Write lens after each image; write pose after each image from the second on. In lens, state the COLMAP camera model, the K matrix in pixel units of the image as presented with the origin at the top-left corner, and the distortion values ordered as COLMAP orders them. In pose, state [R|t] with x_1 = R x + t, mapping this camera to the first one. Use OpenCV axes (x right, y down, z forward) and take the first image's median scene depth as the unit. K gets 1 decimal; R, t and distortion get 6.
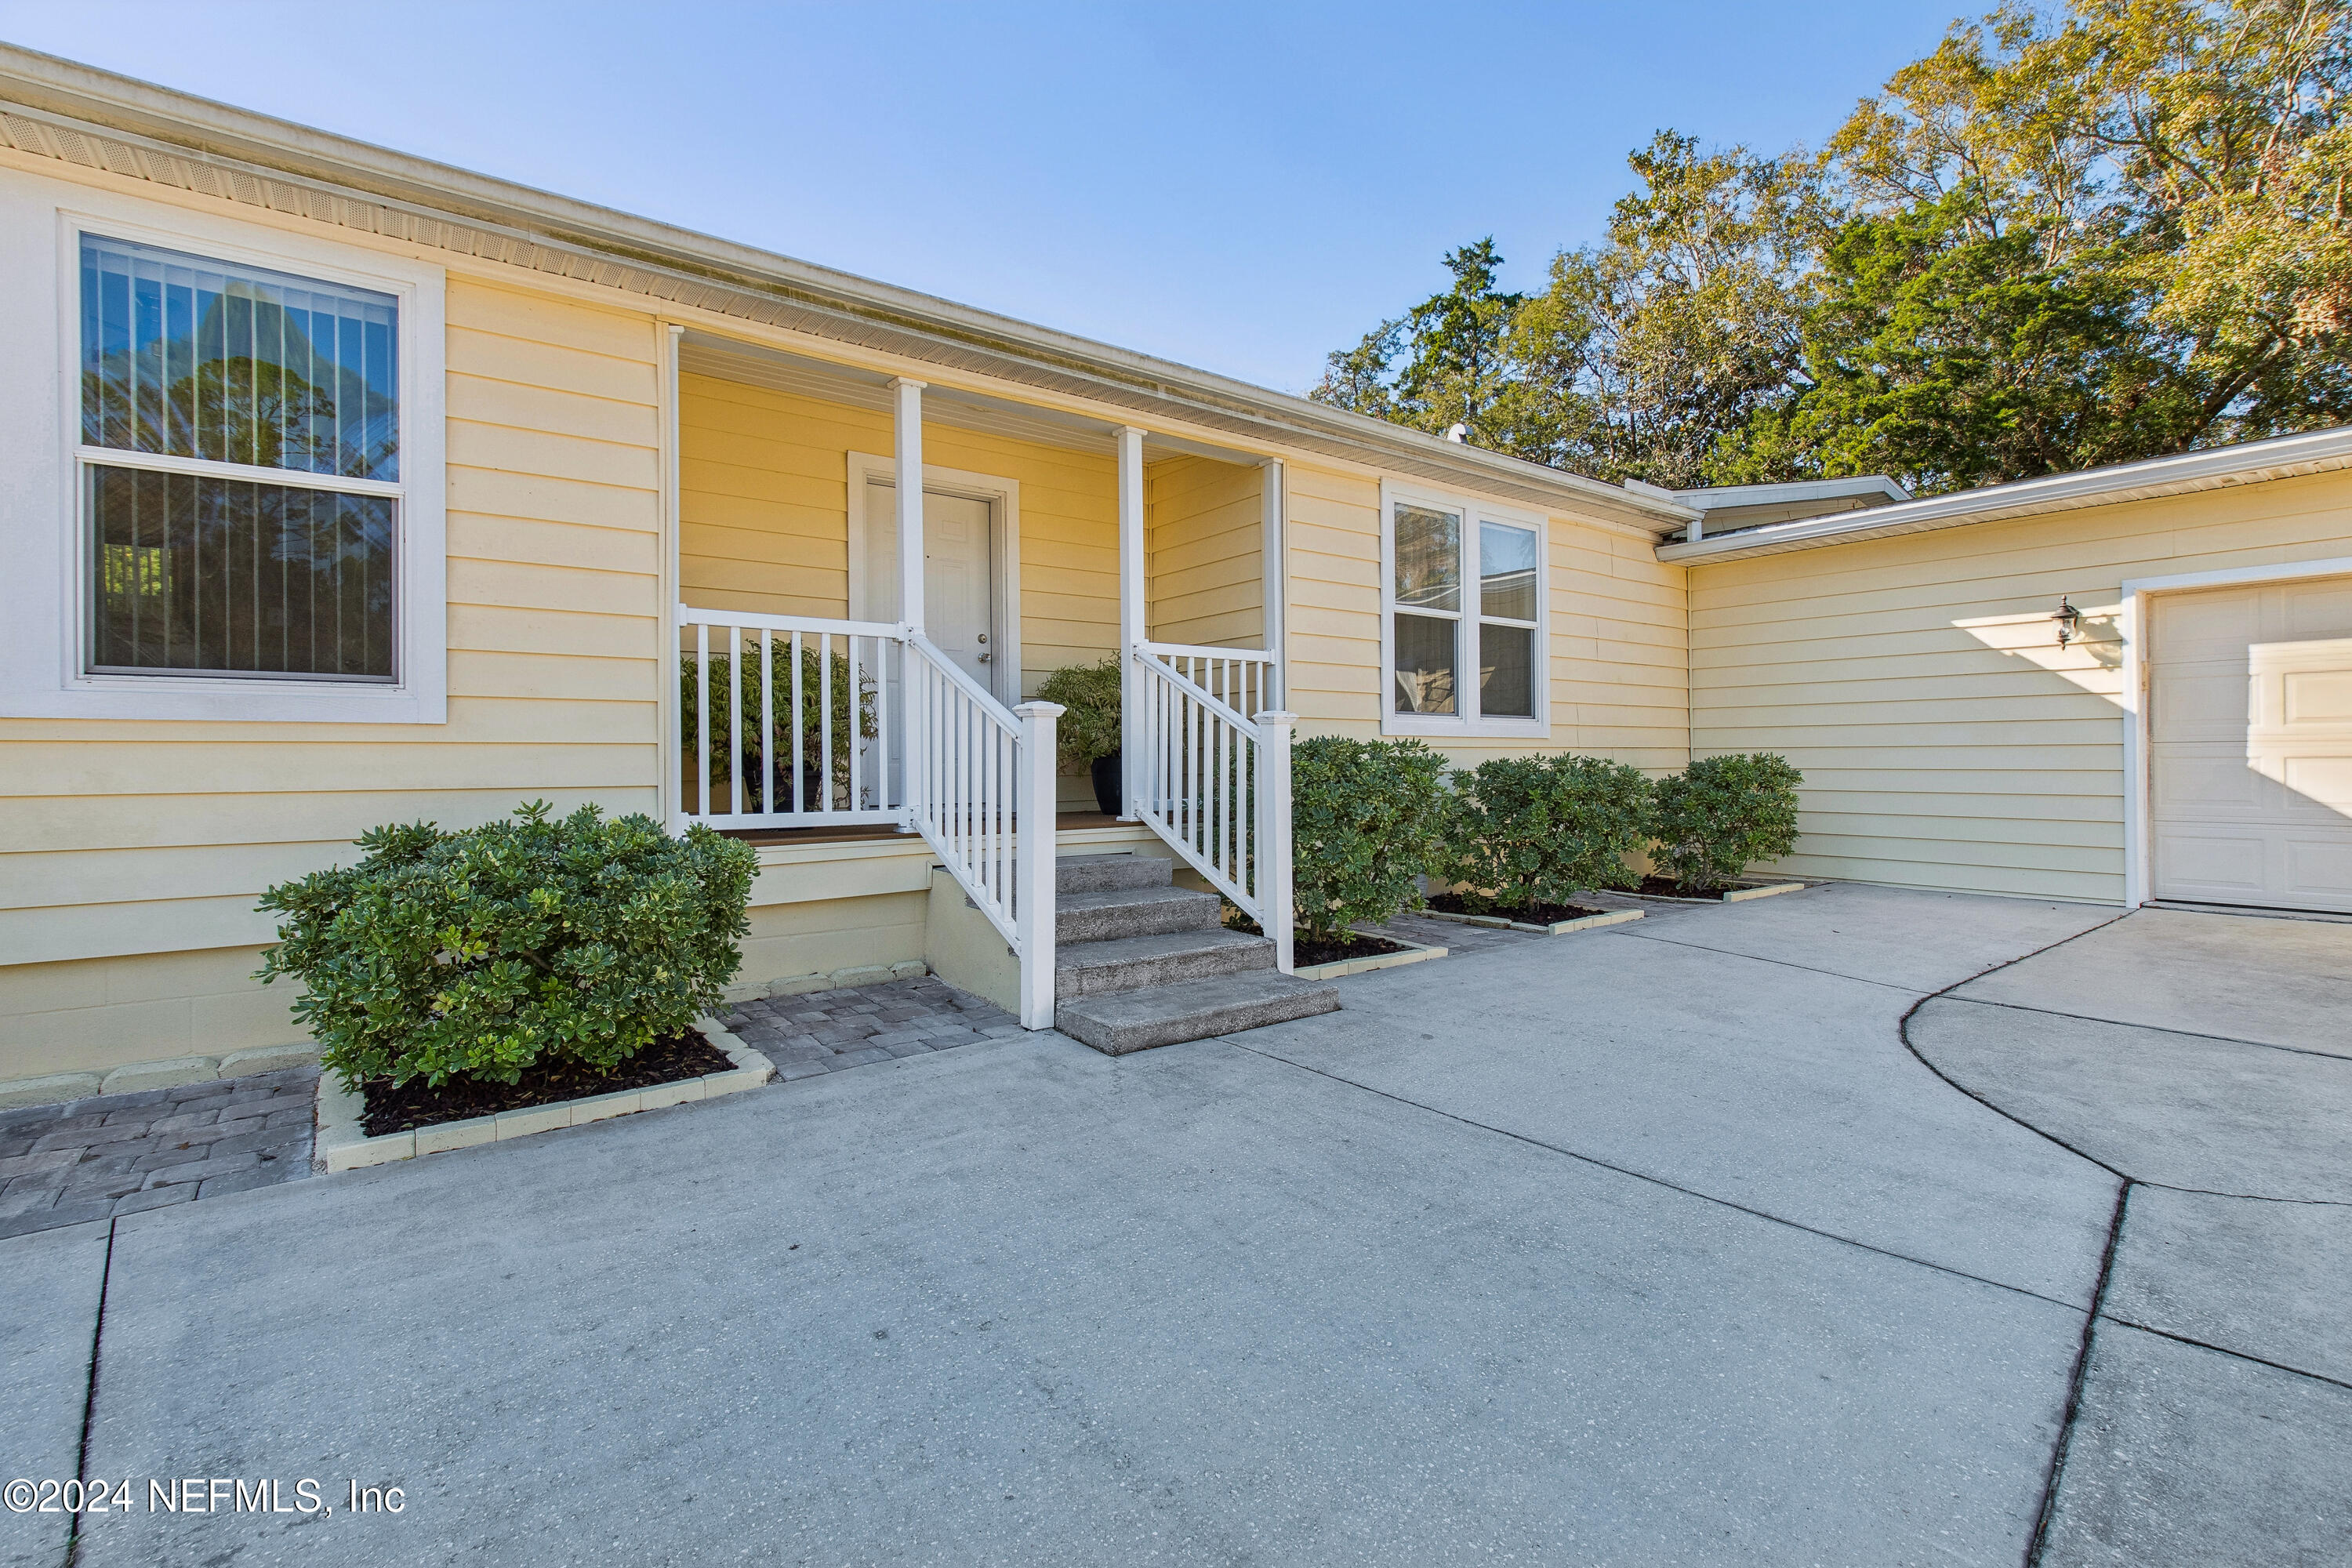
lens RADIAL K [[1042.5, 0, 1177.2], [0, 1042.5, 746.3], [0, 0, 1]] dist [-0.007760, -0.000264]
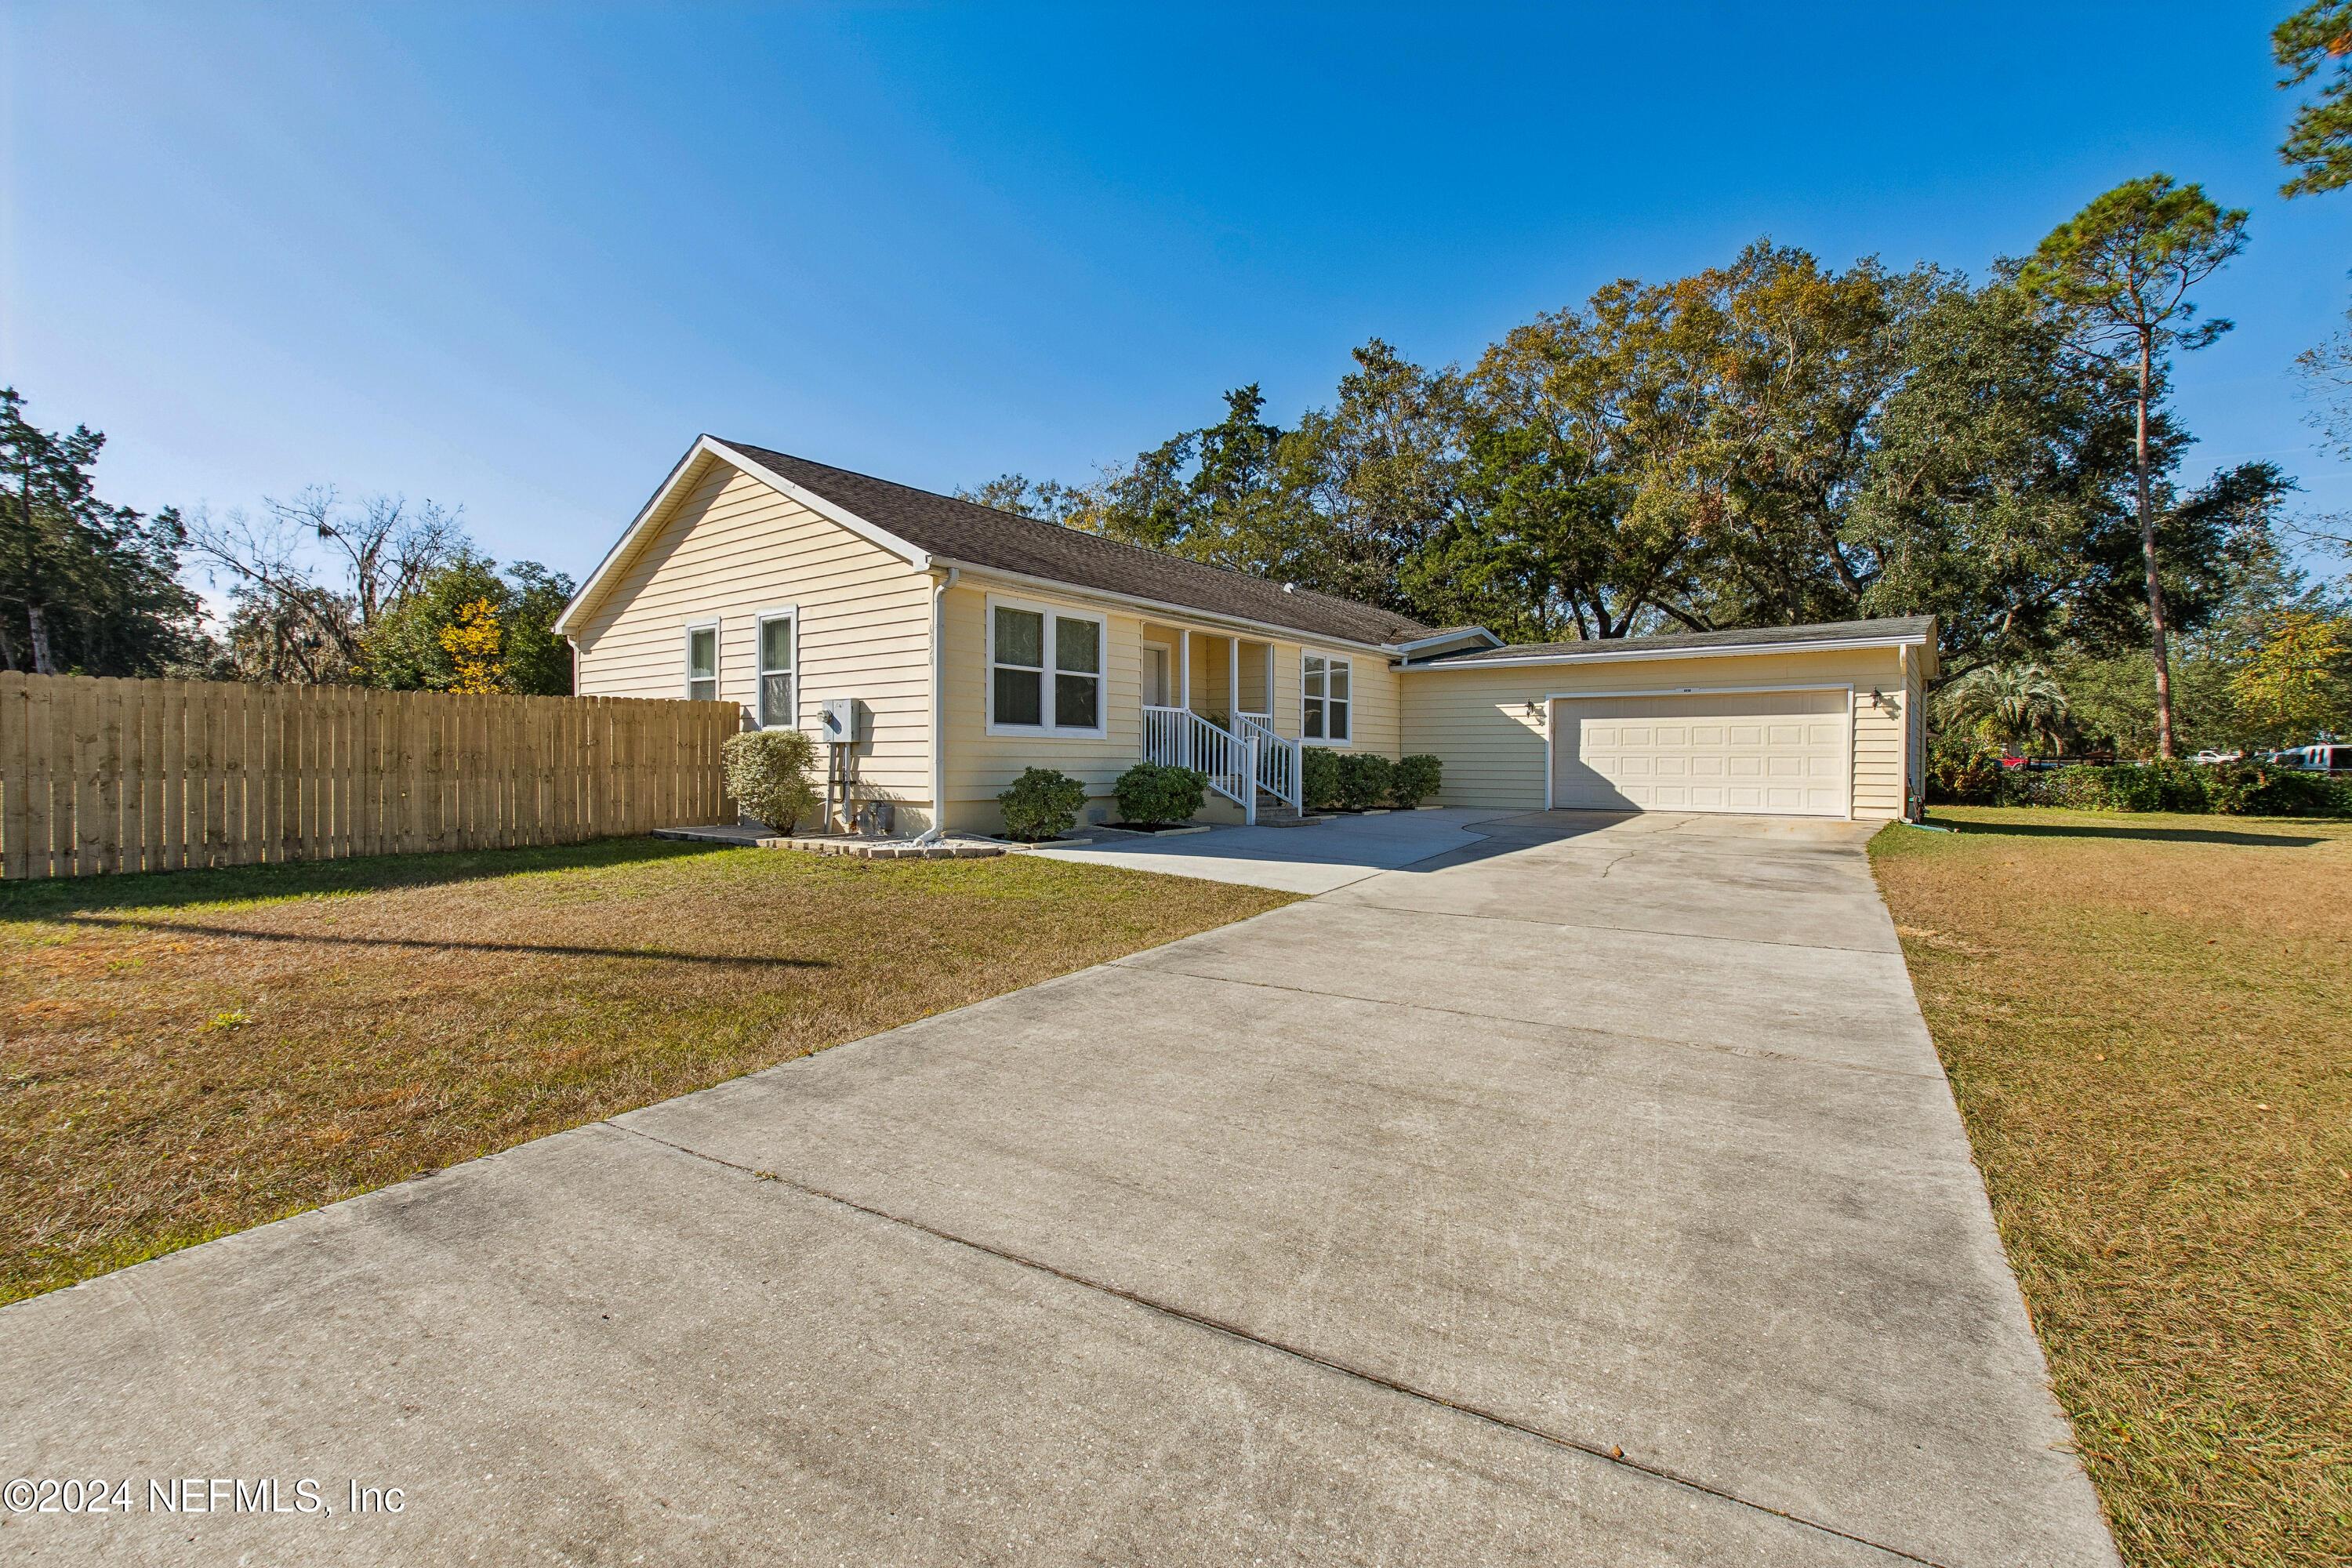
lens RADIAL K [[1042.5, 0, 1173.9], [0, 1042.5, 778.5], [0, 0, 1]] dist [-0.007760, -0.000264]
pose [[0.961453, 0.004680, 0.274928, -0.296102], [-0.012753, 0.999538, 0.027583, 0.001403], [-0.274672, -0.030026, 0.961069, -0.514400]]
